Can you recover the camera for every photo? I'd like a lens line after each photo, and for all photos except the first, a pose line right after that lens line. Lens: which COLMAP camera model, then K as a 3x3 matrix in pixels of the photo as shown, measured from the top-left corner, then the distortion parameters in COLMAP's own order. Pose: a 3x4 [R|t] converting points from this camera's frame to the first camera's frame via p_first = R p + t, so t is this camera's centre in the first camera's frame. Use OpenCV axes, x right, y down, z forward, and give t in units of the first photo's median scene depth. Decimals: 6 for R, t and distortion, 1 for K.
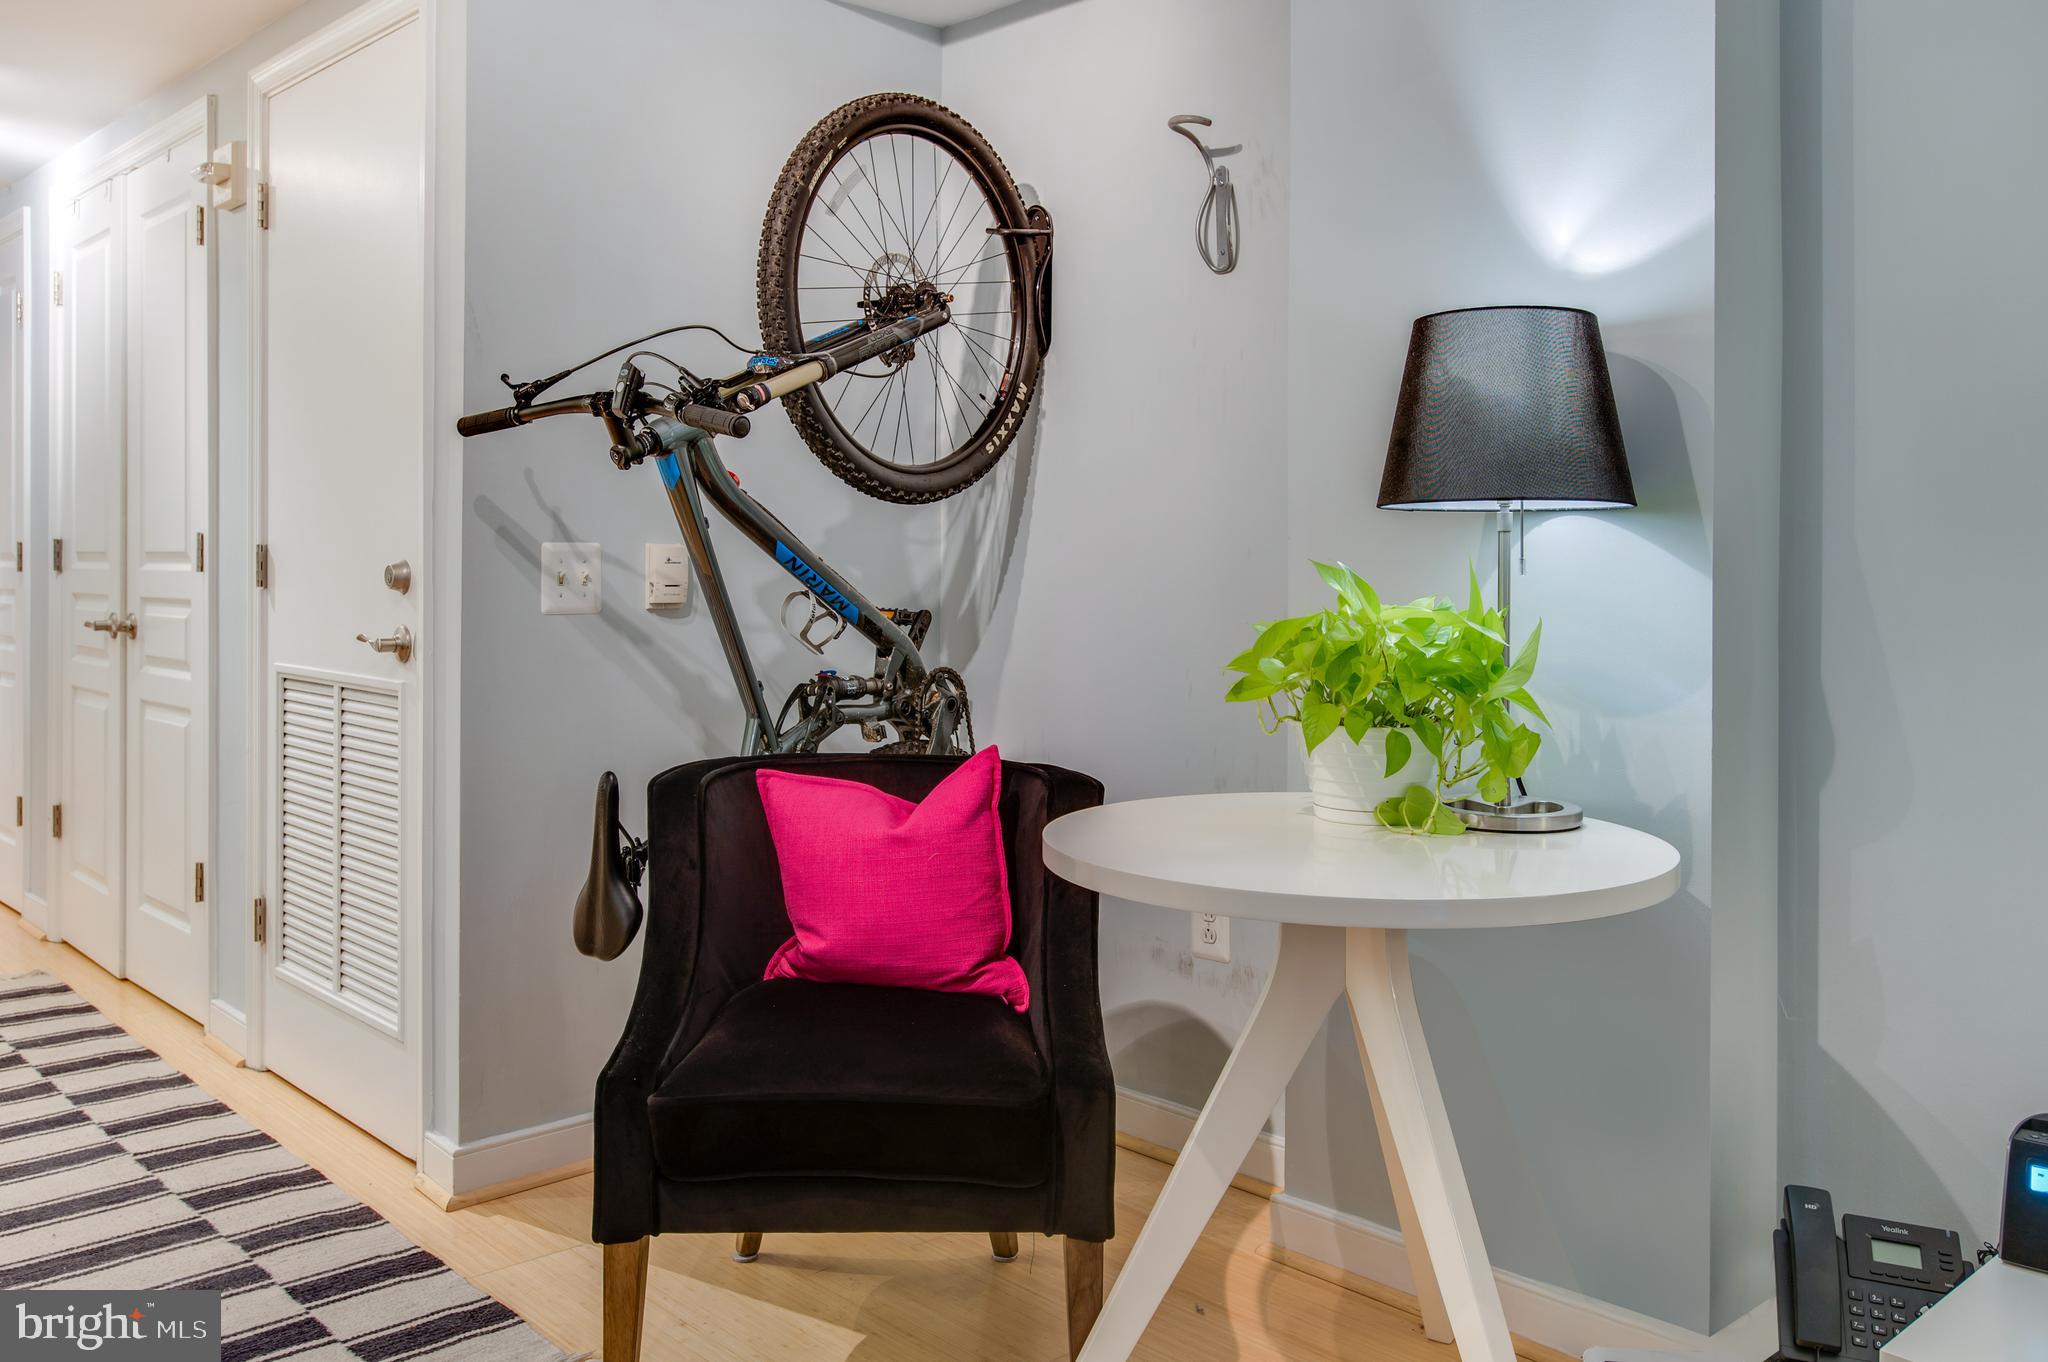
lens RADIAL K [[1729.4, 0, 1027.7], [0, 1729.4, 550.6], [0, 0, 1]] dist [-0.005989, -0.001501]
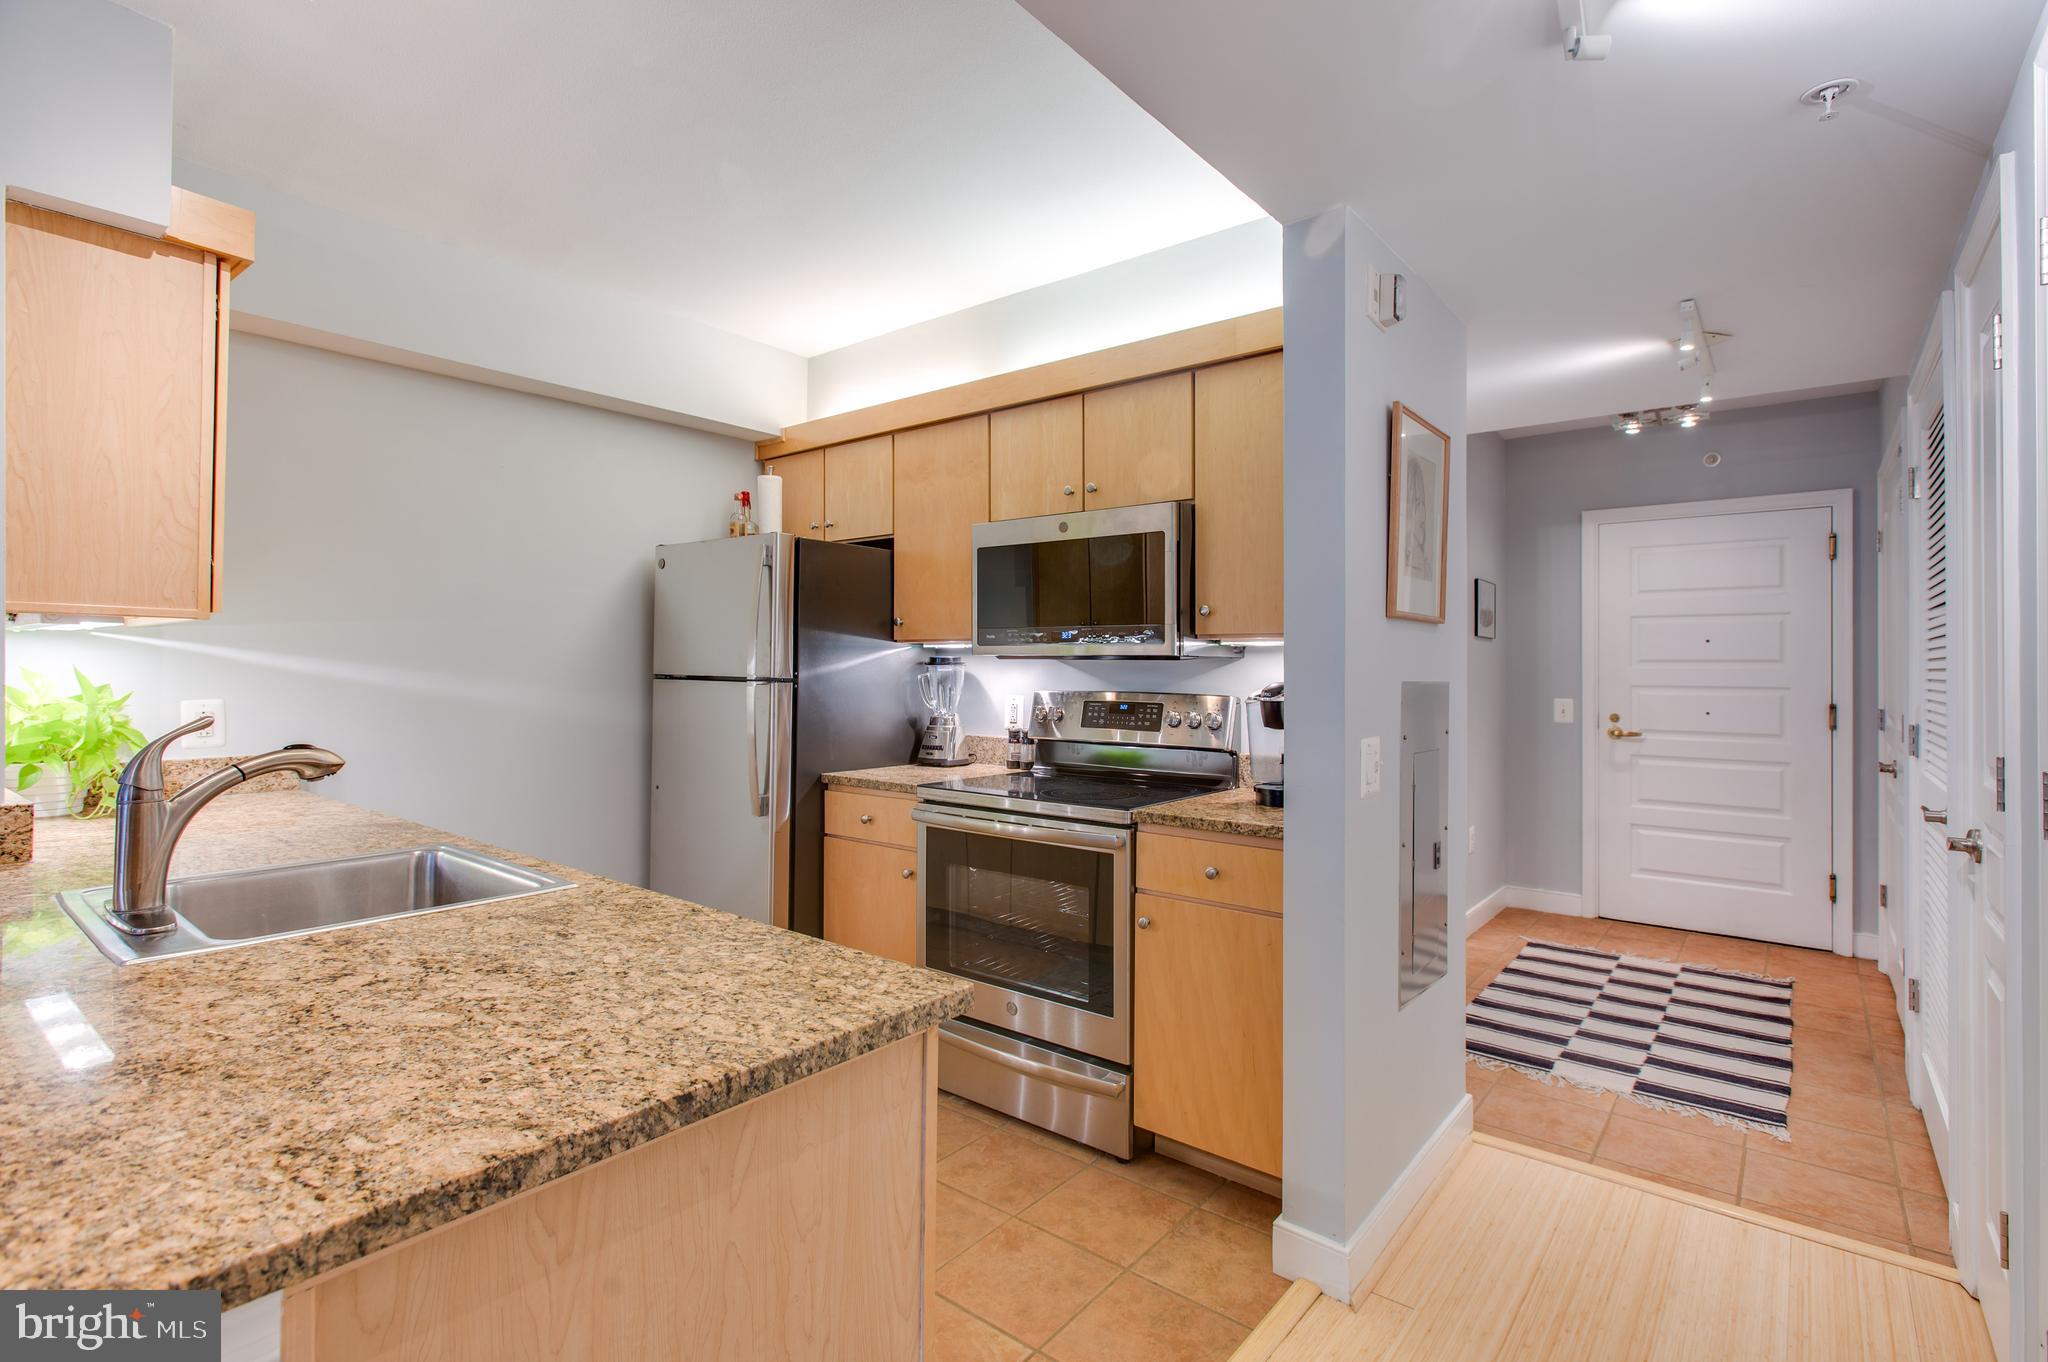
lens RADIAL K [[965.5, 0, 1025.9], [0, 965.5, 656.3], [0, 0, 1]] dist [0.002023, 0.000133]
pose [[0.146418, -0.012475, -0.989144, -0.515983], [-0.007197, 0.999881, -0.013675, -0.050493], [0.989197, 0.009121, 0.146311, 1.035620]]
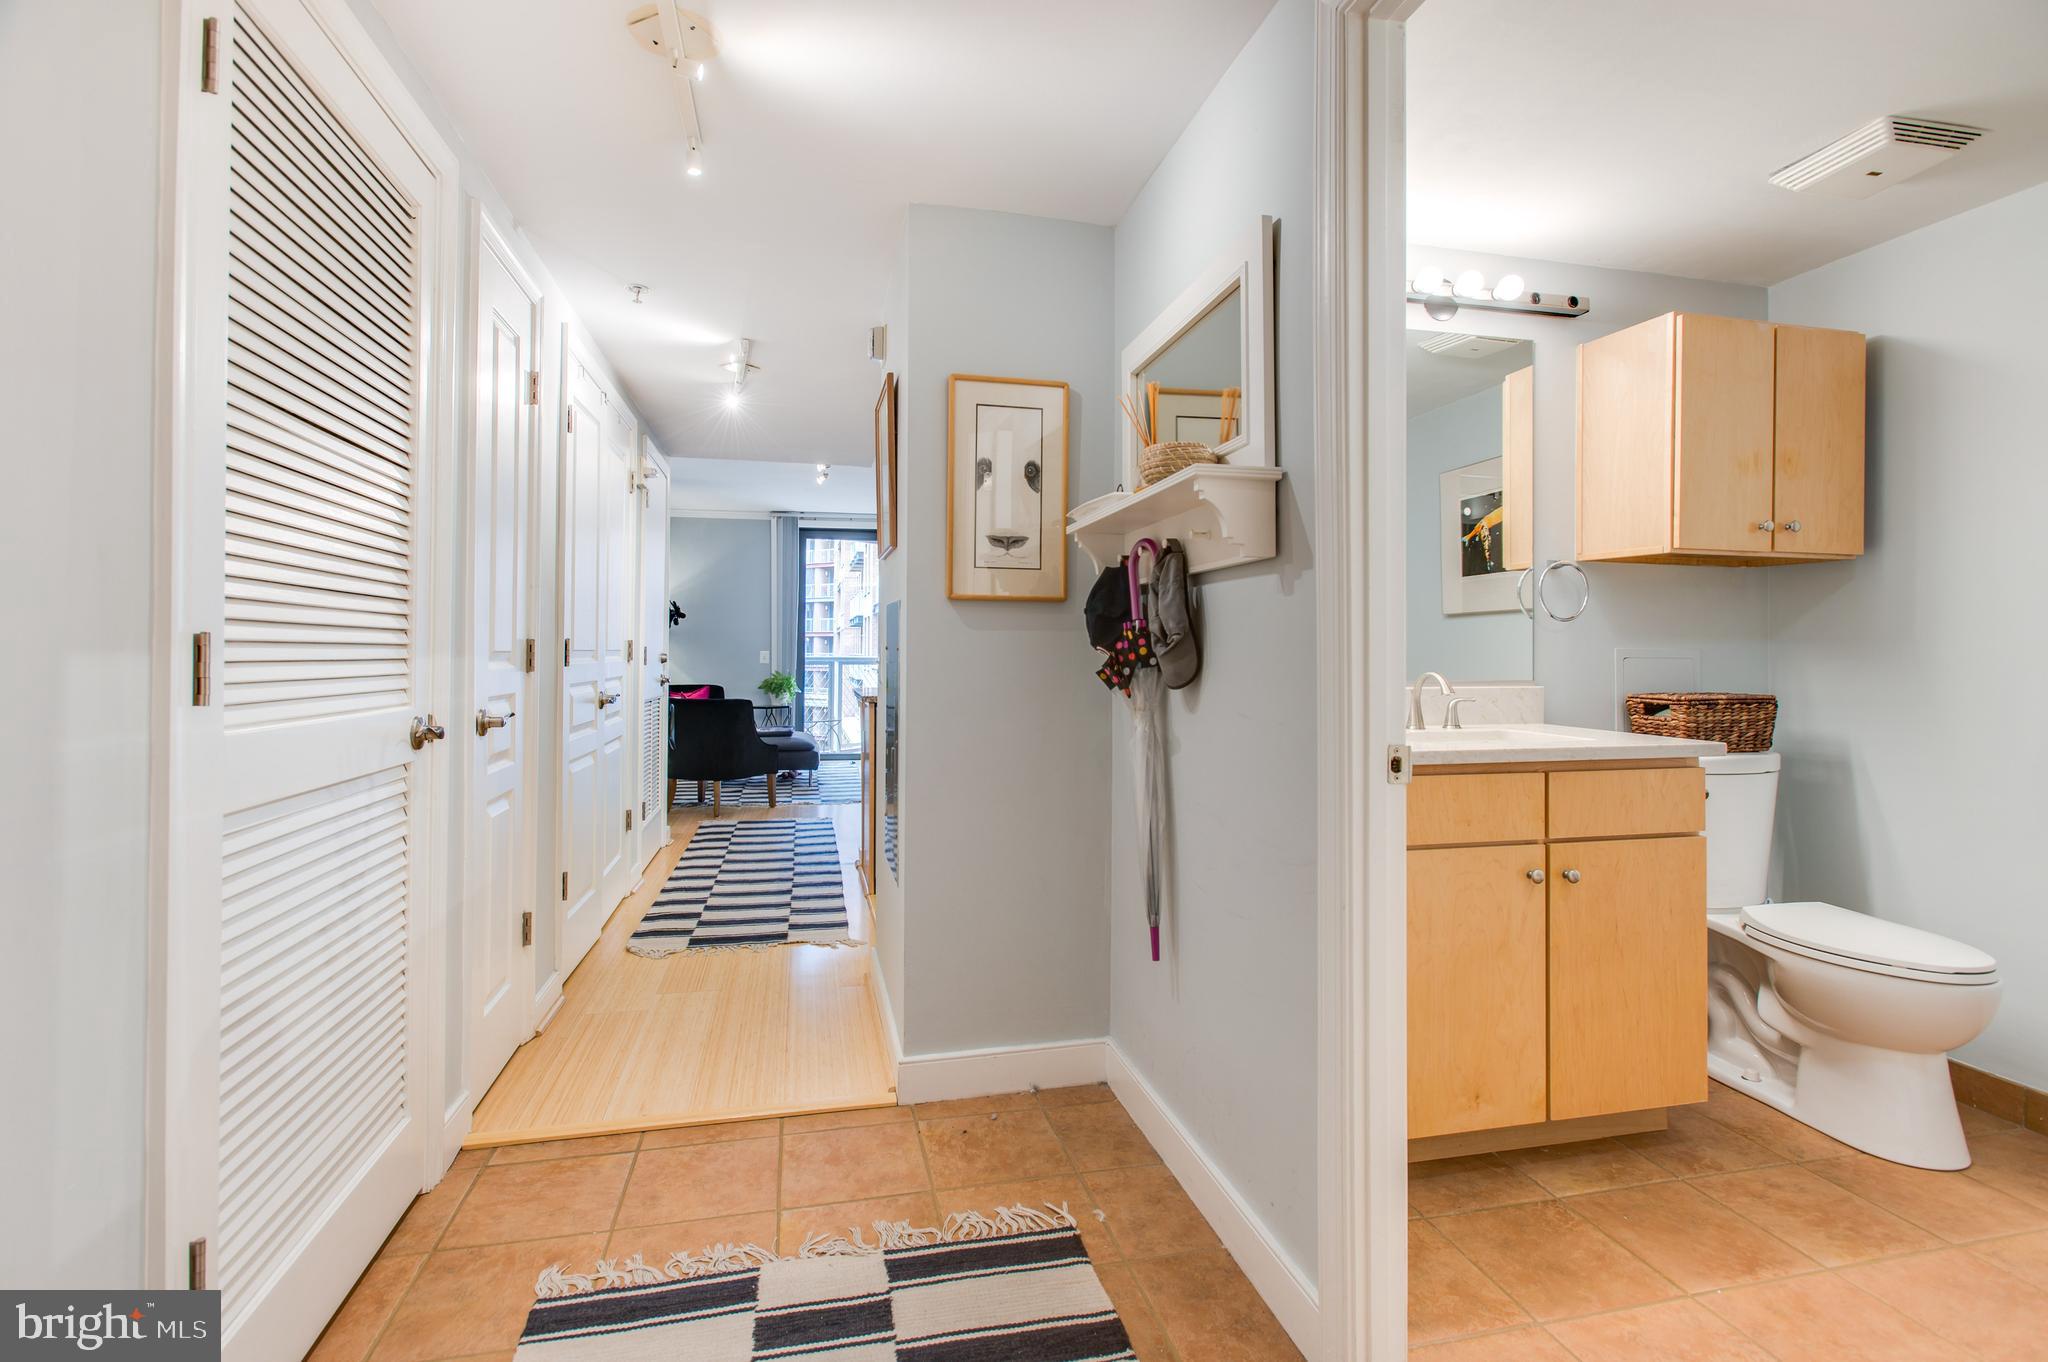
lens RADIAL K [[984.9, 0, 1026.7], [0, 984.9, 662.6], [0, 0, 1]] dist [-0.004083, -0.001902]
pose [[-0.867909, -0.015611, 0.496478, -1.767646], [-0.012177, 0.999874, 0.010152, 0.000306], [-0.496574, 0.002765, -0.867990, 2.168699]]
